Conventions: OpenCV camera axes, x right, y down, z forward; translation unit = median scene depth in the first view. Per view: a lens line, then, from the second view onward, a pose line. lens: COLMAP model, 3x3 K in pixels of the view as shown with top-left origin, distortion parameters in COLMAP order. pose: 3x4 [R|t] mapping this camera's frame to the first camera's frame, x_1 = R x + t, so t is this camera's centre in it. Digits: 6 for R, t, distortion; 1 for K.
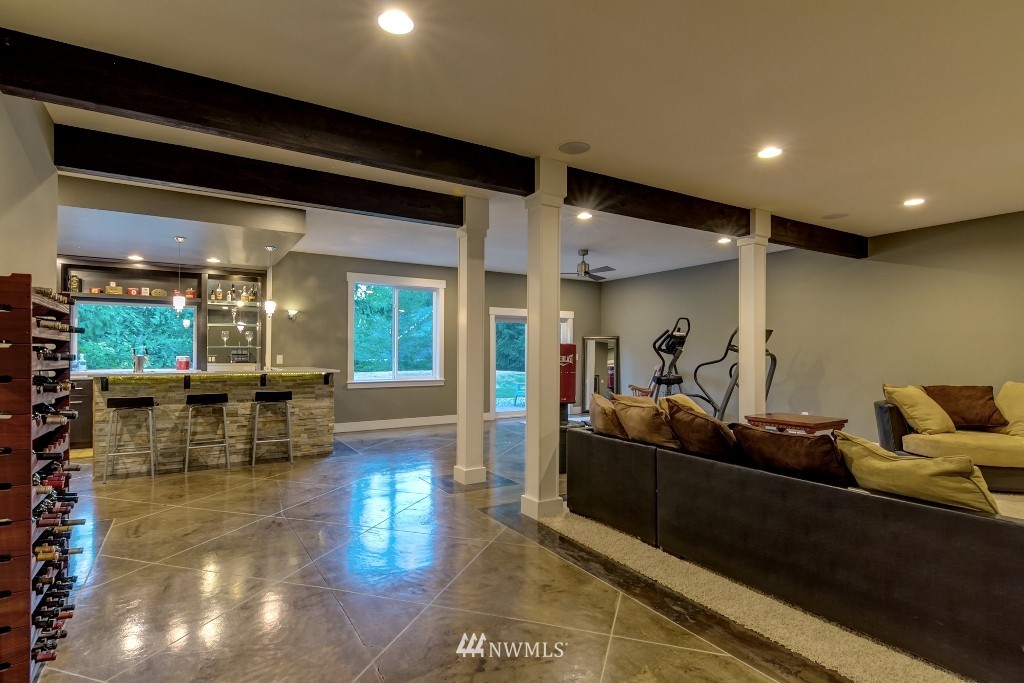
lens RADIAL K [[513.8, 0, 513.5], [0, 513.8, 352.8], [0, 0, 1]] dist [-0.002798, -0.000971]
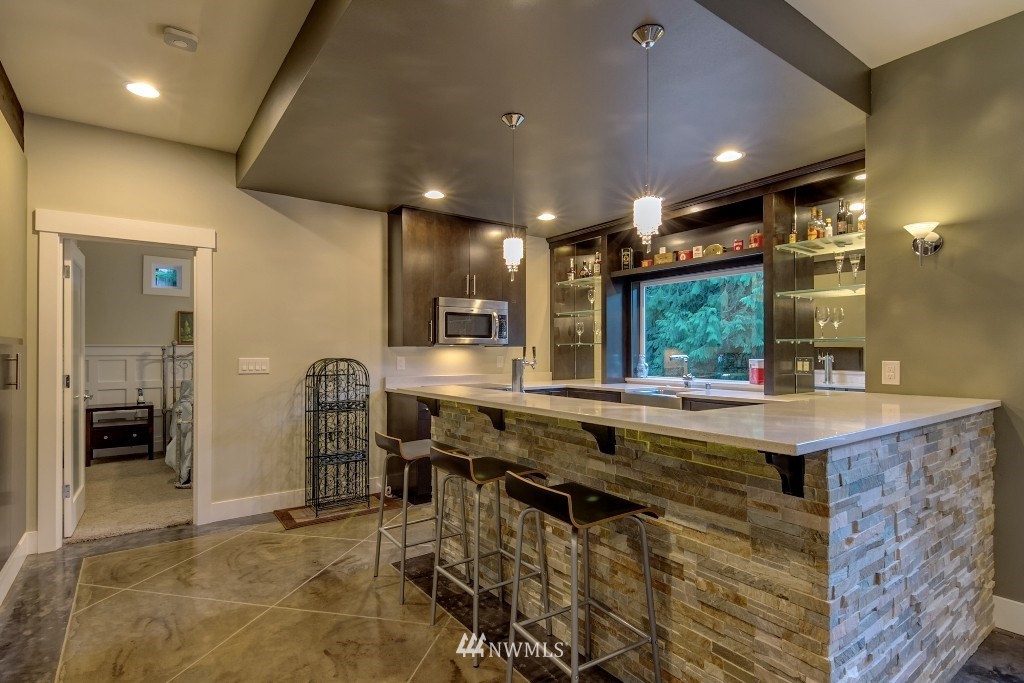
lens RADIAL K [[513.8, 0, 513.5], [0, 513.8, 352.8], [0, 0, 1]] dist [-0.002798, -0.000971]
pose [[0.078363, -0.001711, -0.996923, -0.128447], [-0.000349, 0.999998, -0.001744, 0.000255], [0.996925, 0.000485, 0.078362, 0.727318]]
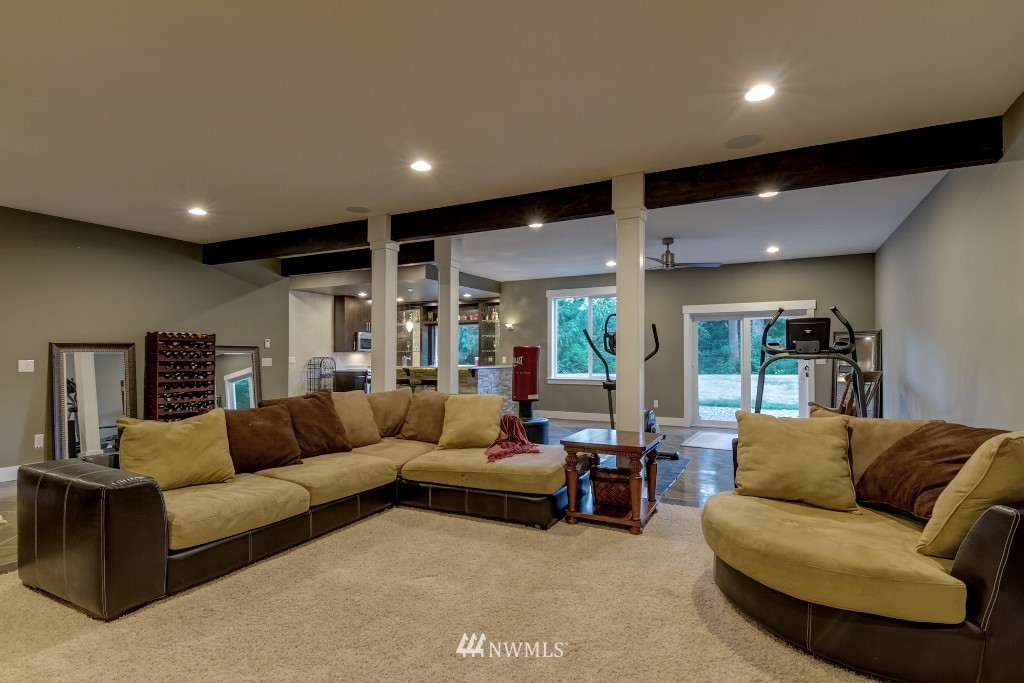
lens RADIAL K [[513.8, 0, 513.5], [0, 513.8, 352.8], [0, 0, 1]] dist [-0.002798, -0.000971]
pose [[0.511043, -0.006554, -0.859530, 0.767507], [0.001131, 0.999975, -0.006952, 0.004219], [0.859554, 0.002580, 0.511038, 0.314408]]
